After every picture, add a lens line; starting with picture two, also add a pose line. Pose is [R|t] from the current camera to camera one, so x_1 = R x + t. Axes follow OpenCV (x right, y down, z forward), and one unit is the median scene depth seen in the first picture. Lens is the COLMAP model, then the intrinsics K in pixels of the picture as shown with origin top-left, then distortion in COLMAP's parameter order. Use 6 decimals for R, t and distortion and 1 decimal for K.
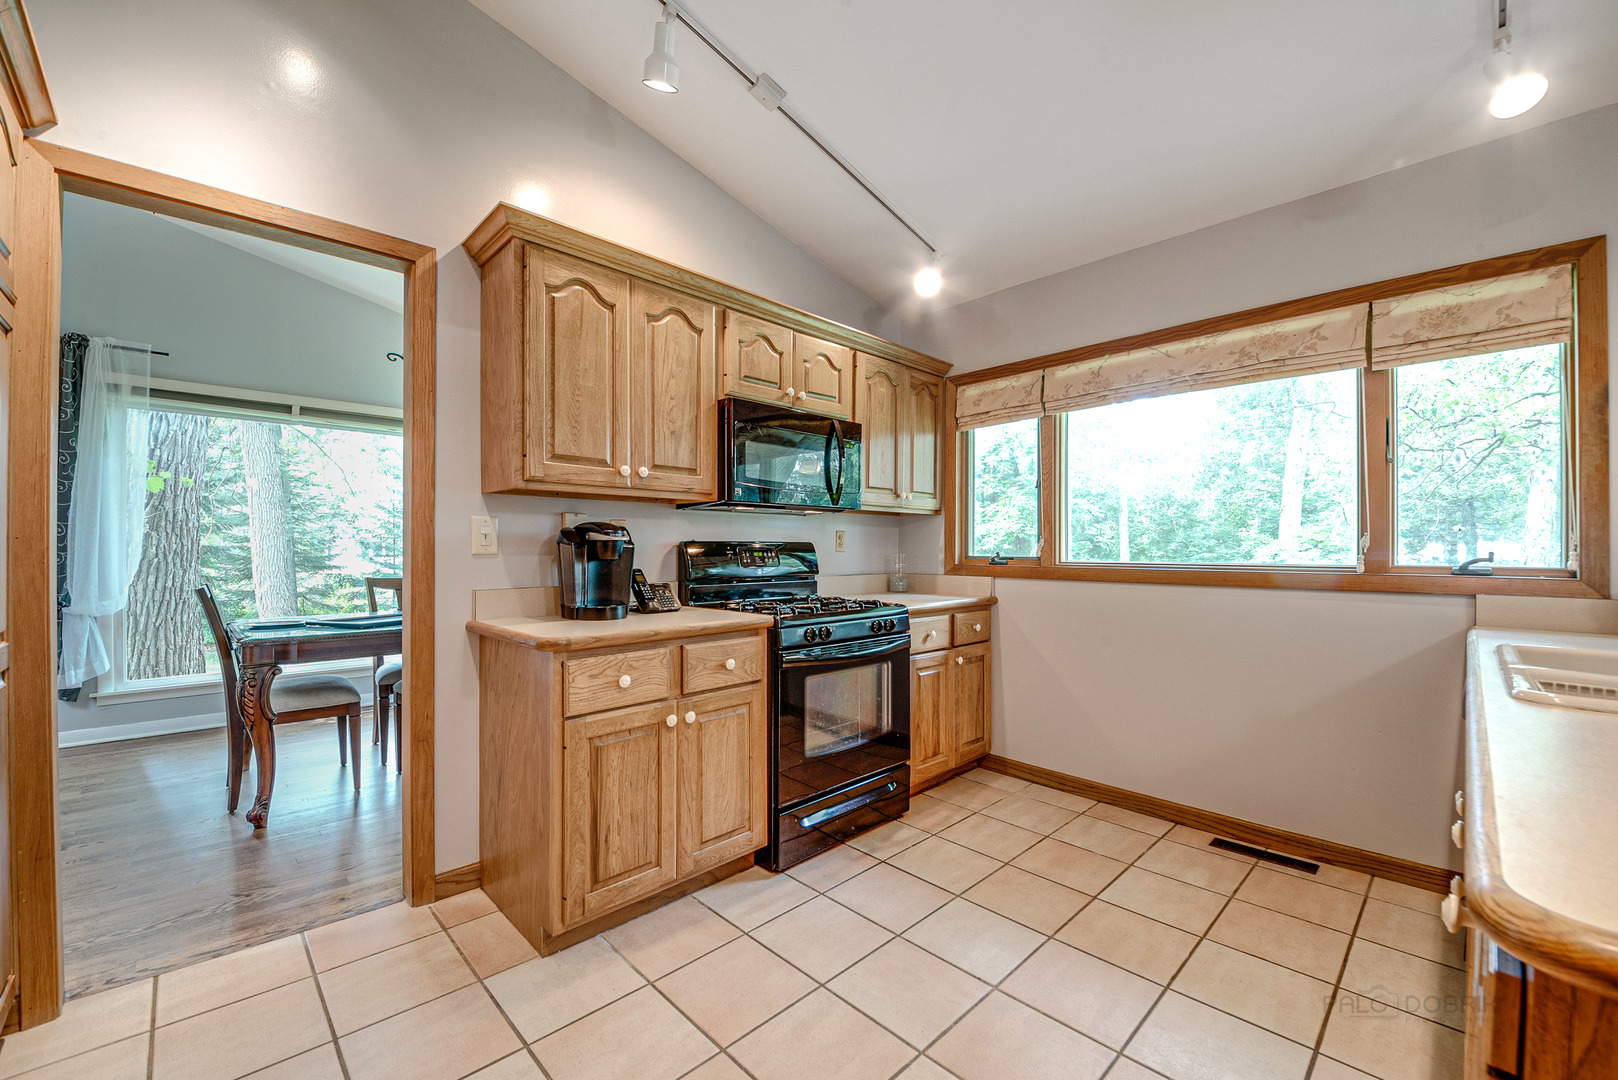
lens RADIAL K [[649.0, 0, 801.4], [0, 649.0, 548.4], [0, 0, 1]] dist [-0.015980, -0.001724]
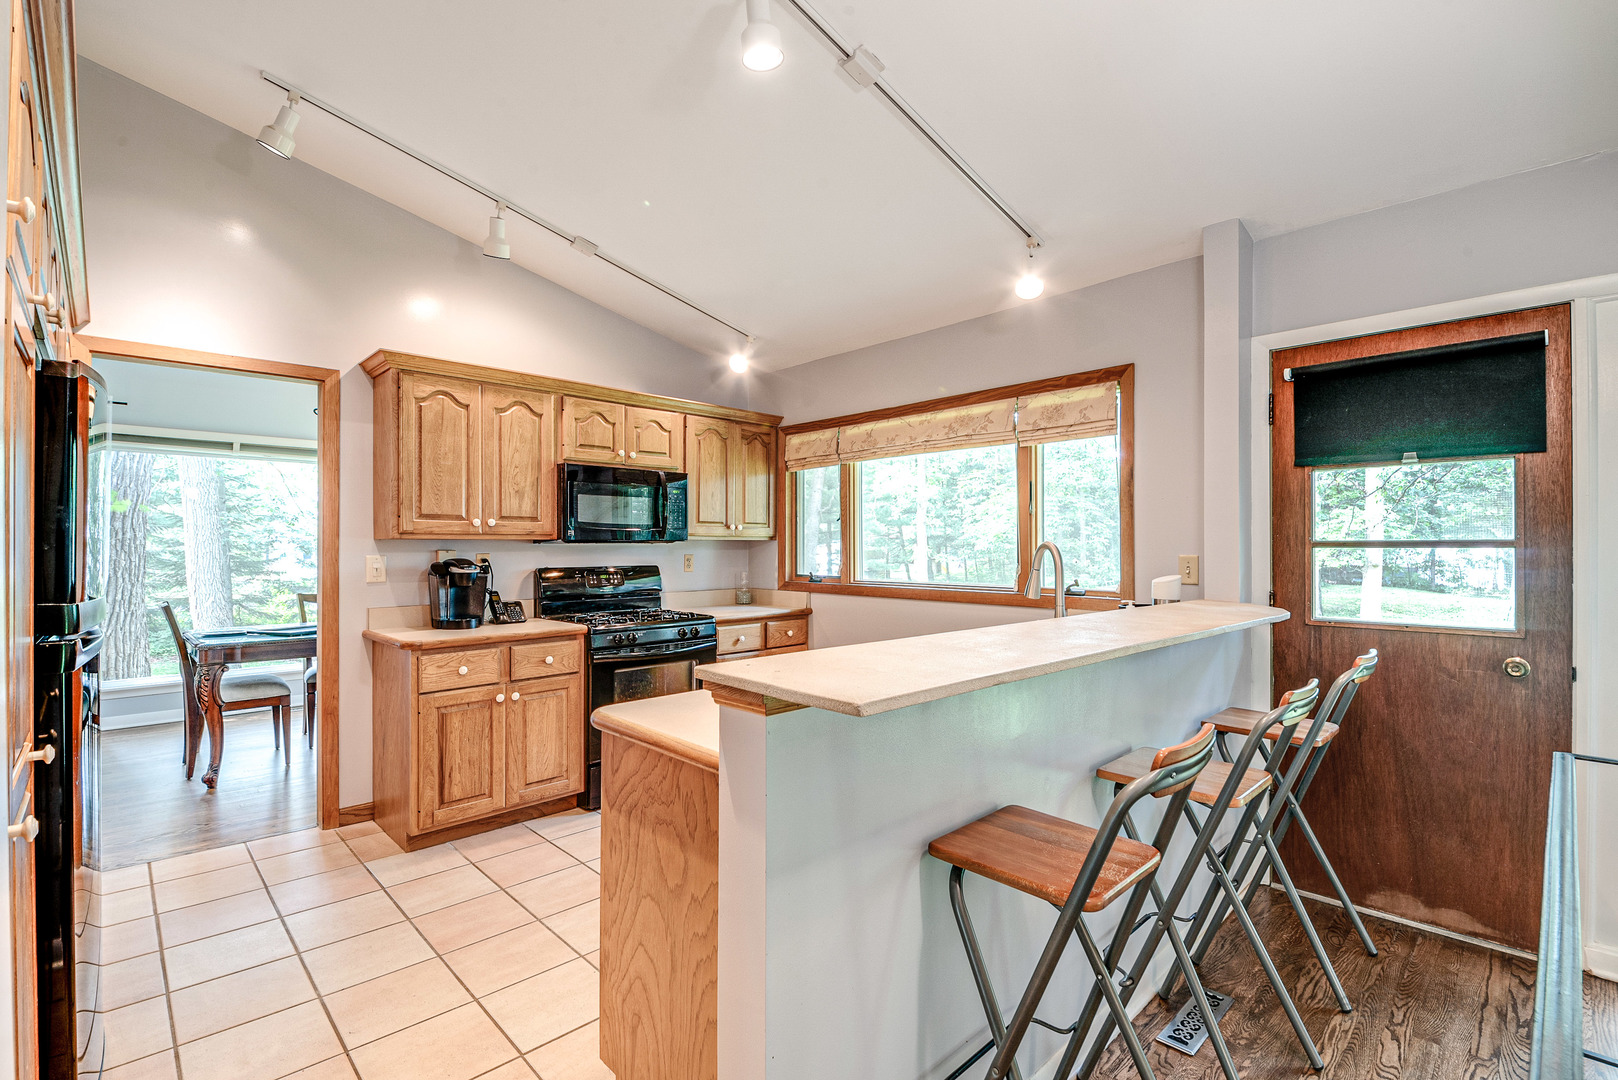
lens RADIAL K [[737.8, 0, 825.7], [0, 737.8, 539.1], [0, 0, 1]] dist [-0.019224, -0.001876]
pose [[0.999797, -0.003732, 0.019784, 0.408783], [0.003883, 0.999964, -0.007598, -0.062411], [-0.019755, 0.007674, 0.999775, -0.548411]]
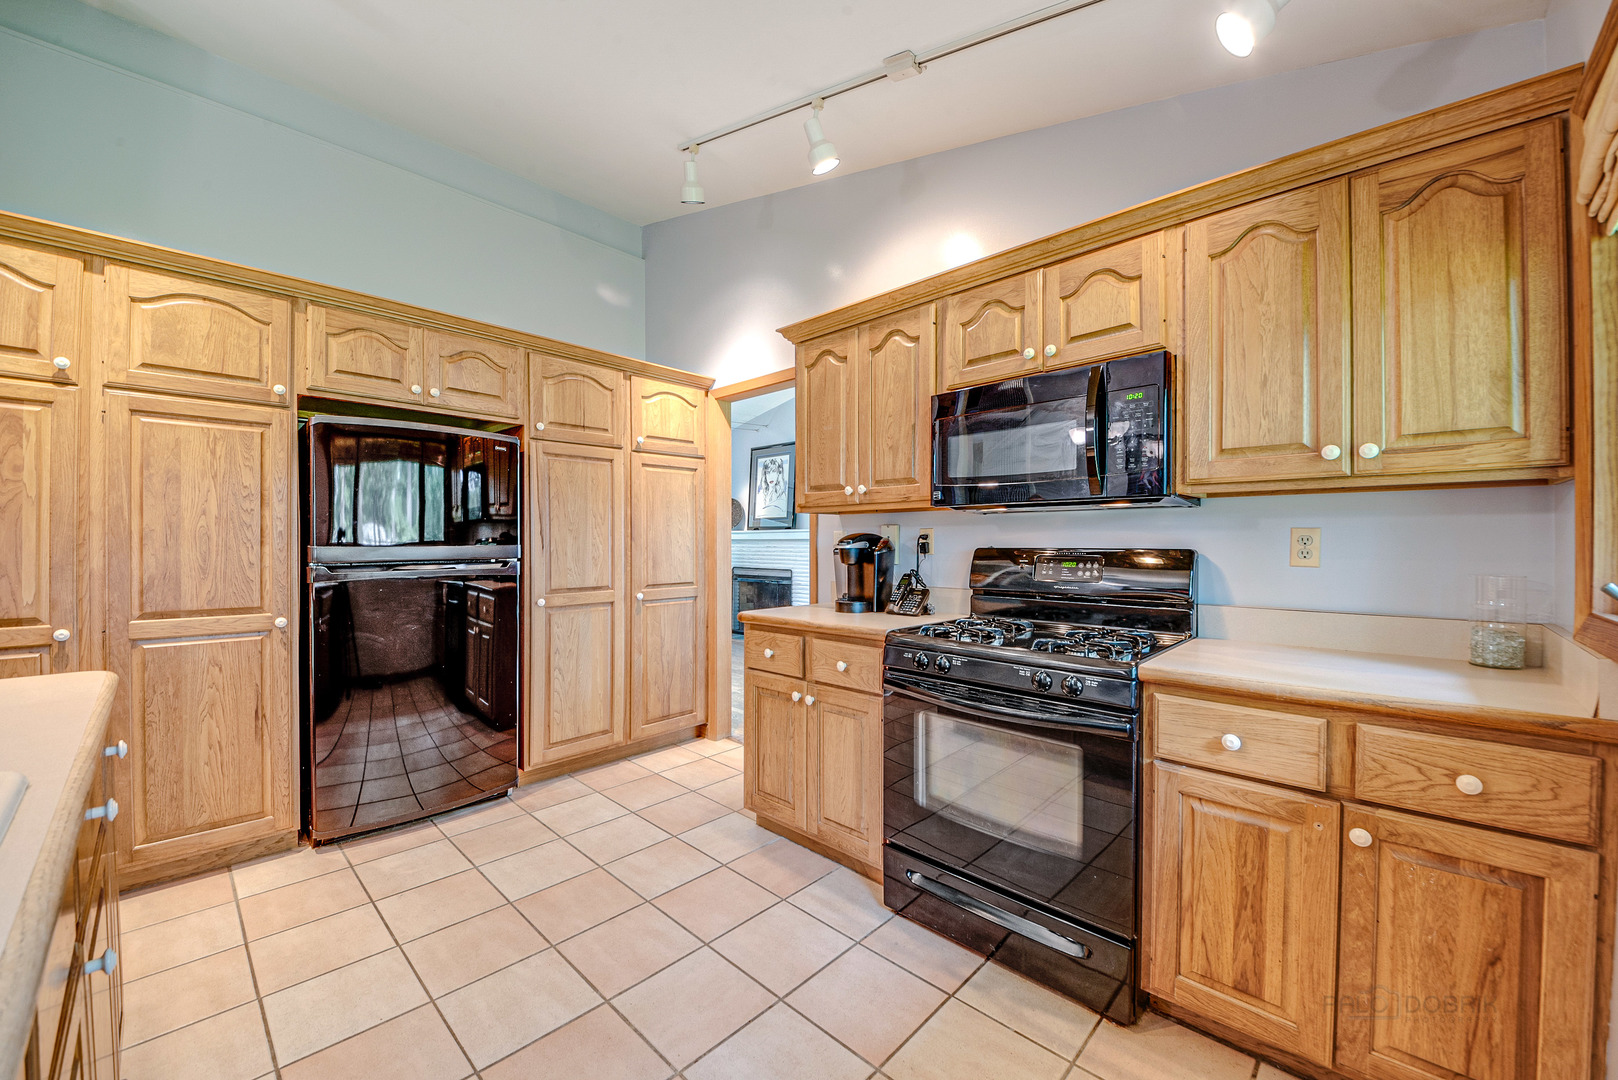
lens RADIAL K [[613.8, 0, 810.9], [0, 613.8, 542.9], [0, 0, 1]] dist [-0.015242, -0.000984]
pose [[0.043722, -0.001546, -0.999043, 0.778768], [-0.003893, 0.999991, -0.001718, -0.018122], [0.999036, 0.003965, 0.043715, 0.793645]]
